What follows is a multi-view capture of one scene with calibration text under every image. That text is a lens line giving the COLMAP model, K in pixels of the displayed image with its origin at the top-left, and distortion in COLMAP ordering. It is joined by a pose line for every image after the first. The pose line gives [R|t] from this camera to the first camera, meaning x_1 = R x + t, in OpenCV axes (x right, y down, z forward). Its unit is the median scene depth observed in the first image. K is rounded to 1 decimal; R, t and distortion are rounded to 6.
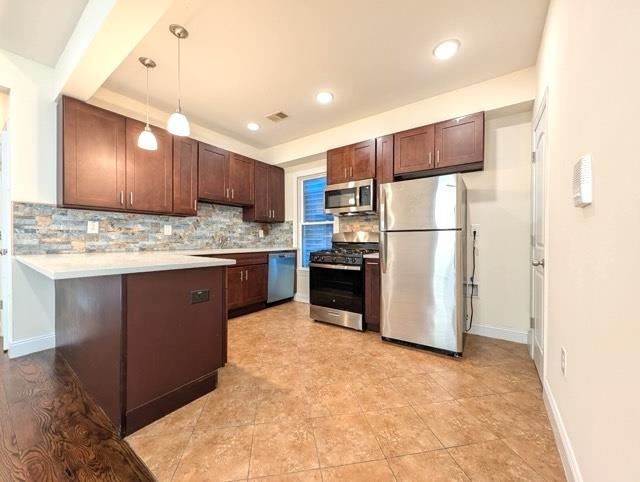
lens RADIAL K [[245.6, 0, 321.0], [0, 245.6, 241.4], [0, 0, 1]] dist [0.000608, 0.000995]
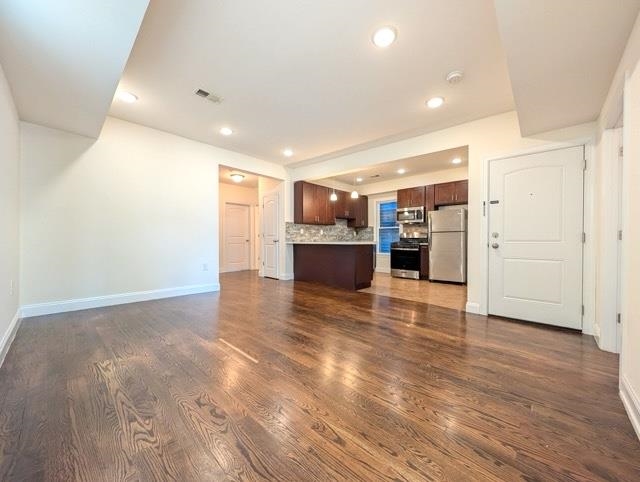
lens RADIAL K [[245.6, 0, 320.3], [0, 245.6, 239.8], [0, 0, 1]] dist [0.000608, 0.000995]
pose [[0.990428, 0.000111, -0.138028, -0.398932], [-0.001423, 0.999955, -0.009405, 0.046702], [0.138020, 0.009511, 0.990384, -1.265363]]
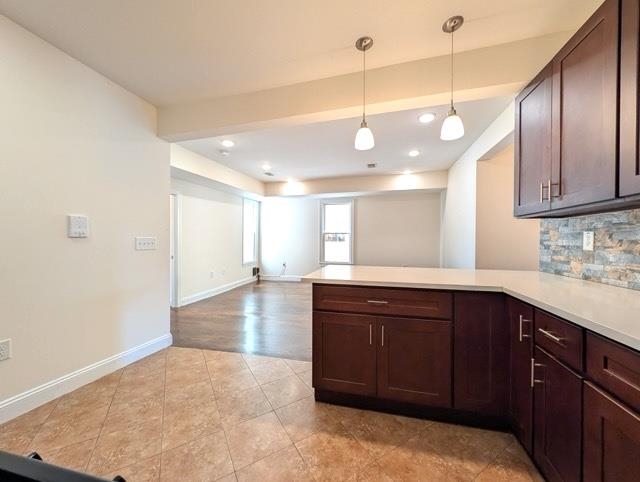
lens RADIAL K [[245.6, 0, 320.7], [0, 245.6, 241.7], [0, 0, 1]] dist [0.000608, 0.000995]
pose [[-0.935420, -0.006581, -0.353478, -0.051018], [-0.011074, 0.999882, 0.010690, -0.051525], [0.353366, 0.013914, -0.935382, 1.277503]]
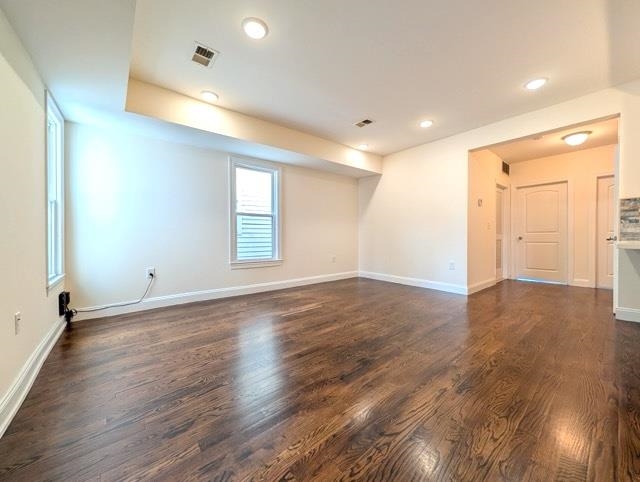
lens RADIAL K [[245.6, 0, 323.6], [0, 245.6, 241.9], [0, 0, 1]] dist [0.000608, 0.000995]
pose [[-0.262568, 0.015703, -0.964786, 0.330073], [-0.004183, 0.999840, 0.017412, 0.037301], [0.964905, 0.008607, -0.262460, -0.132653]]
